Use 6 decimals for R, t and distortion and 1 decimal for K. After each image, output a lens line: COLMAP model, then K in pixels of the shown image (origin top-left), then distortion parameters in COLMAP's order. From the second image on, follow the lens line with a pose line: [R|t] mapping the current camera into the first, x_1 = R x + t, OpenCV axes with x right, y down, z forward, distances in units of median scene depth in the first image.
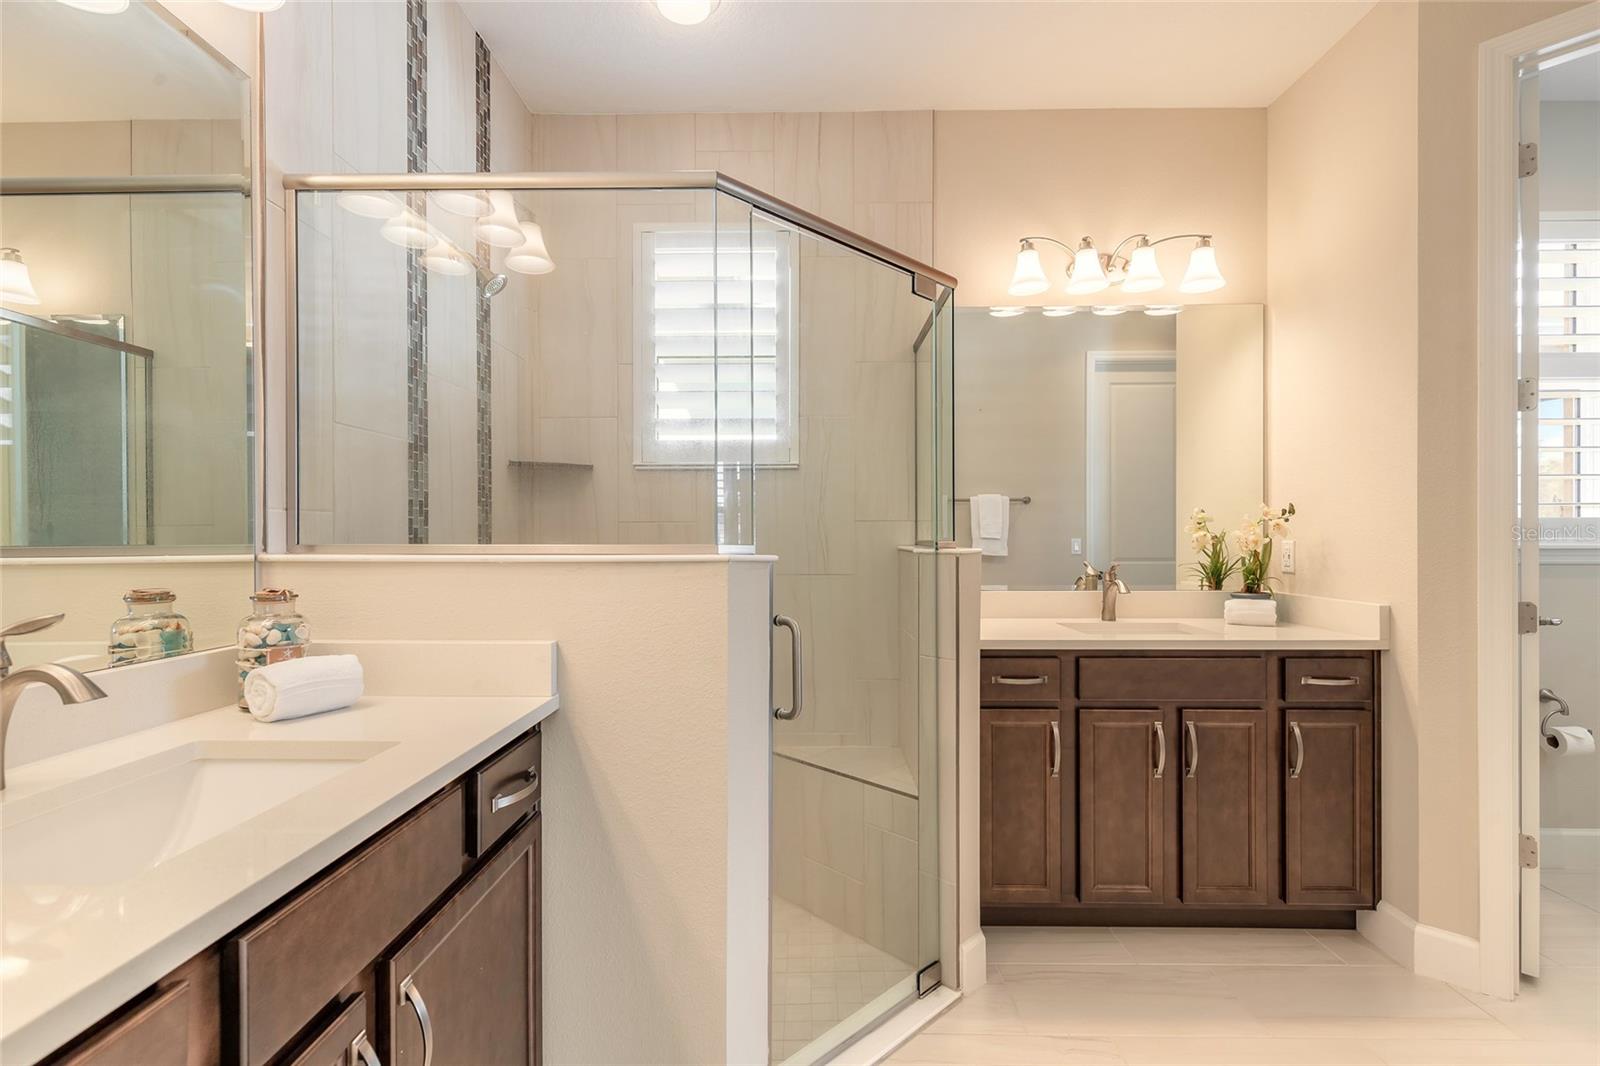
lens RADIAL K [[730.7, 0, 803.5], [0, 730.7, 539.6], [0, 0, 1]] dist [0.009352, -0.000368]
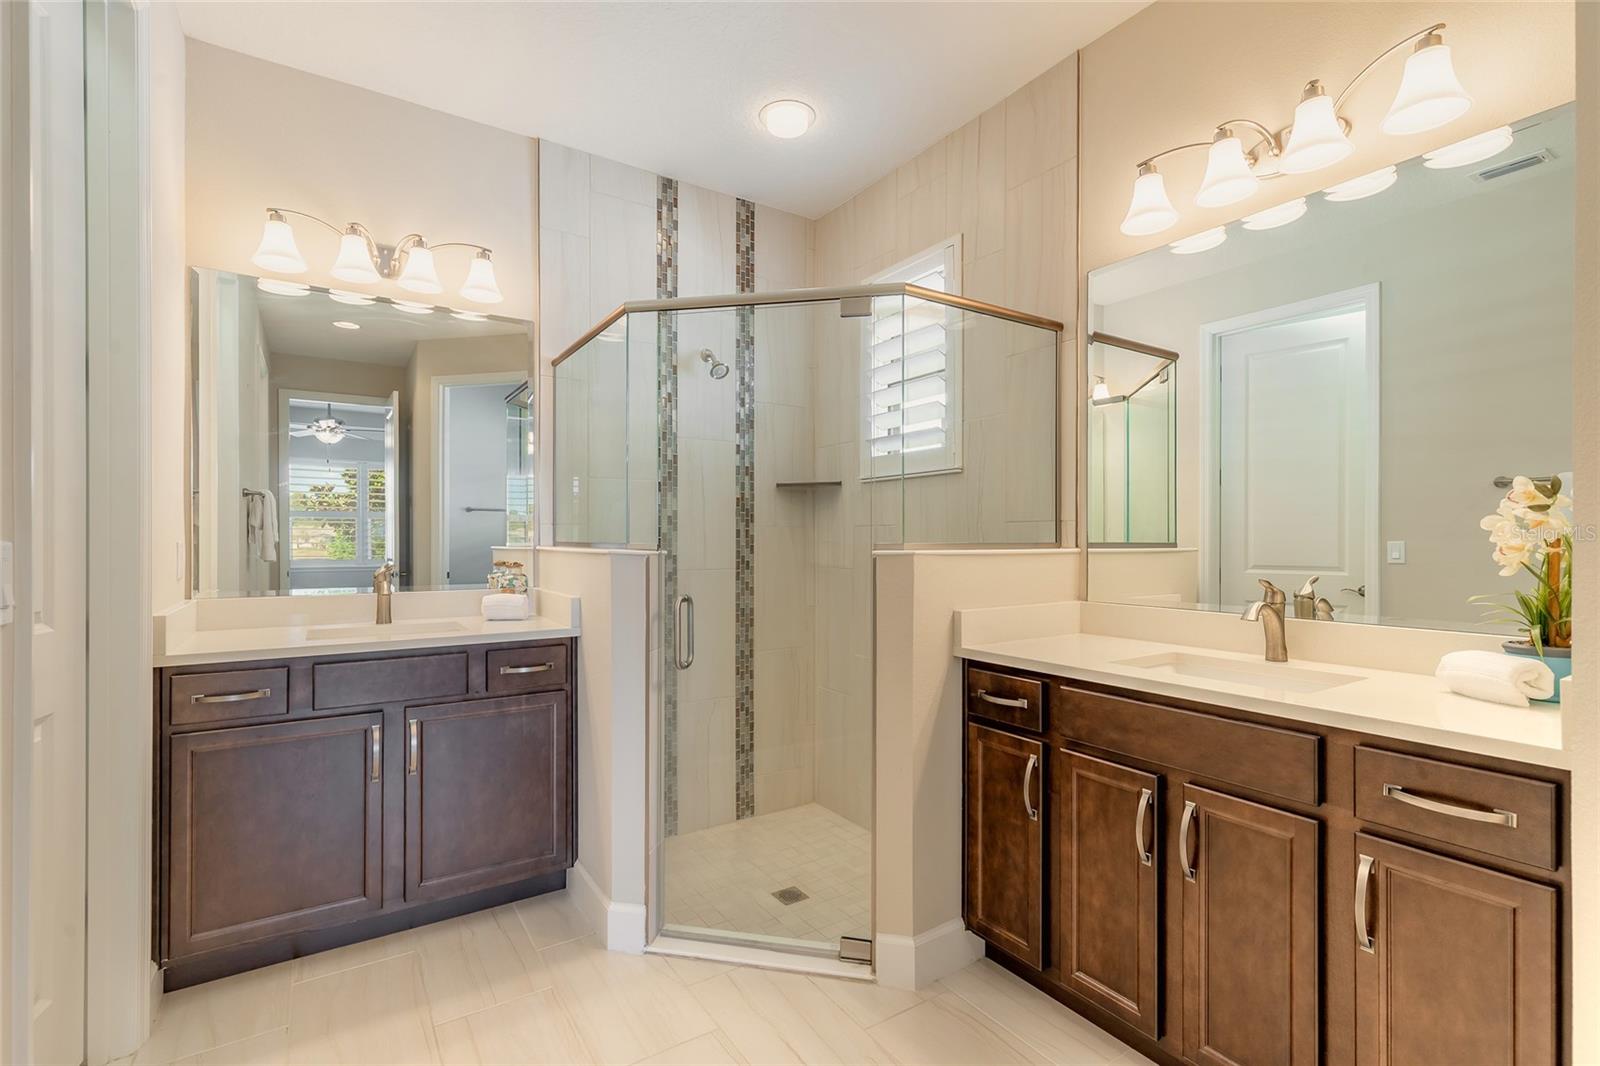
lens RADIAL K [[730.7, 0, 803.5], [0, 730.7, 539.6], [0, 0, 1]] dist [0.009352, -0.000368]
pose [[0.558323, 0.004113, -0.829614, 0.899355], [-0.001420, 0.999991, 0.004002, -0.006603], [0.829623, -0.001056, 0.558324, 0.297817]]
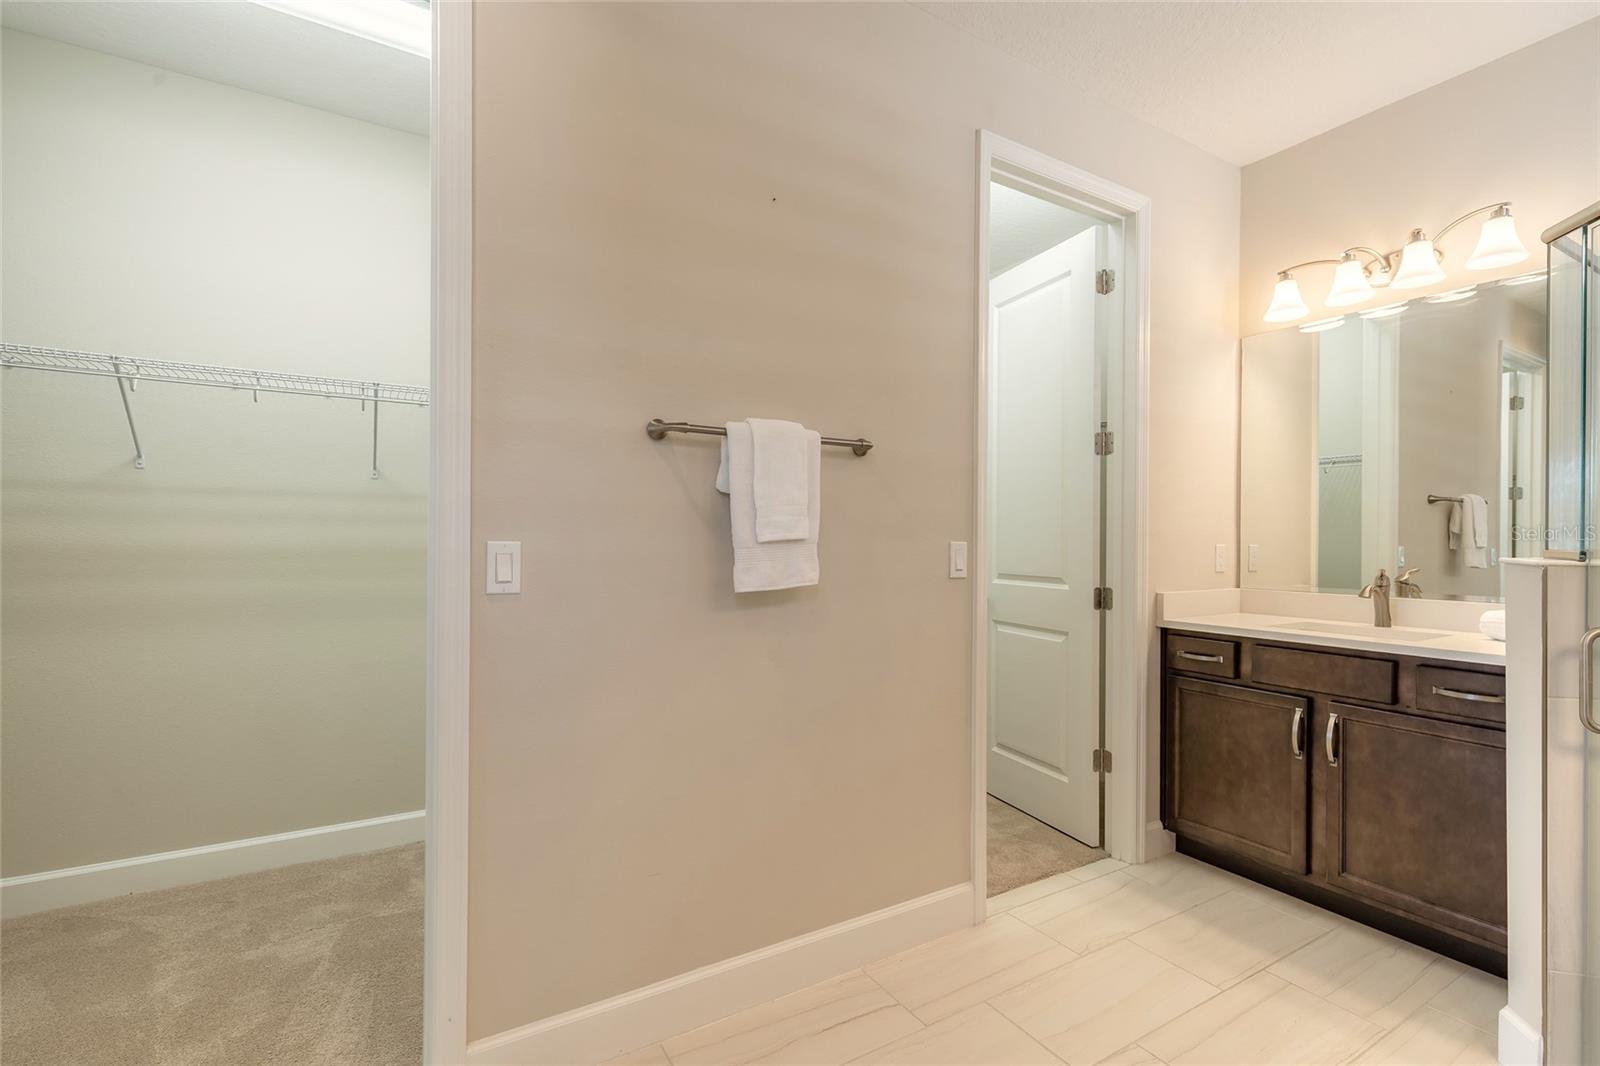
lens RADIAL K [[730.7, 0, 803.5], [0, 730.7, 539.6], [0, 0, 1]] dist [0.009352, -0.000368]
pose [[-0.850137, -0.002273, -0.526557, 0.984158], [-0.002208, 0.999997, -0.000753, -0.006161], [0.526557, 0.000523, -0.850139, 0.909287]]
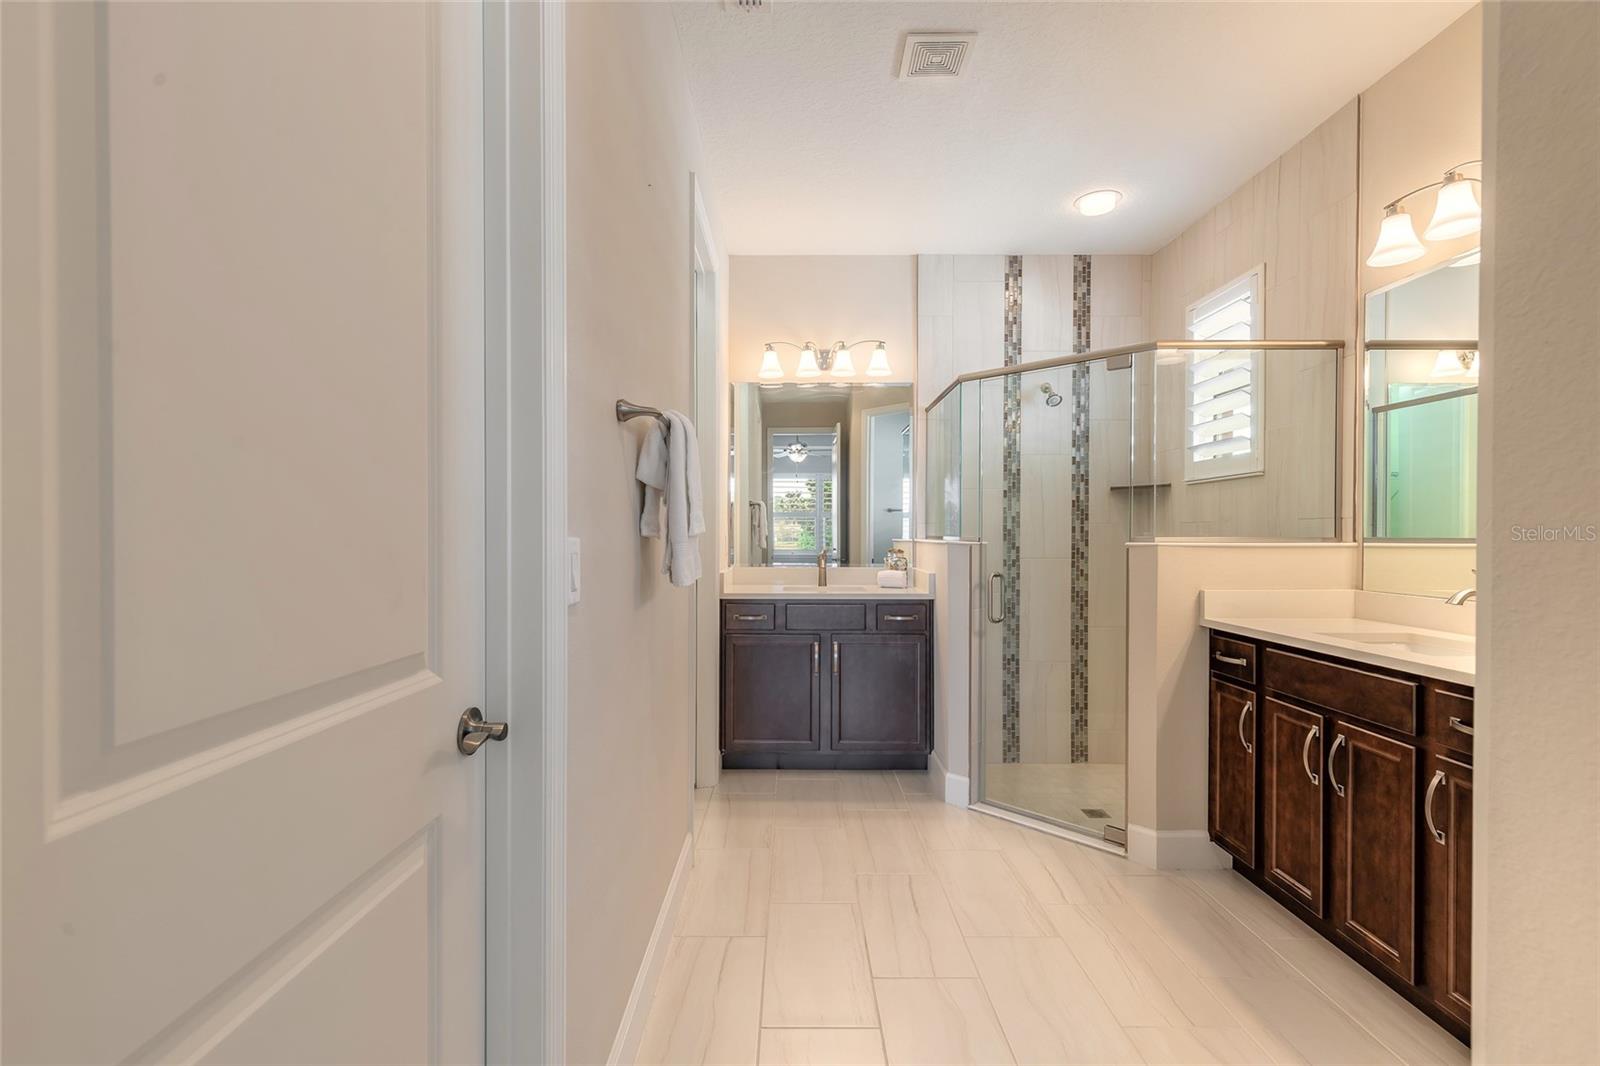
lens RADIAL K [[730.7, 0, 803.5], [0, 730.7, 539.6], [0, 0, 1]] dist [0.009352, -0.000368]
pose [[0.024566, 0.011319, -0.999634, 1.424221], [-0.001253, 0.999935, 0.011291, -0.007532], [0.999697, 0.000975, 0.024578, 0.300229]]
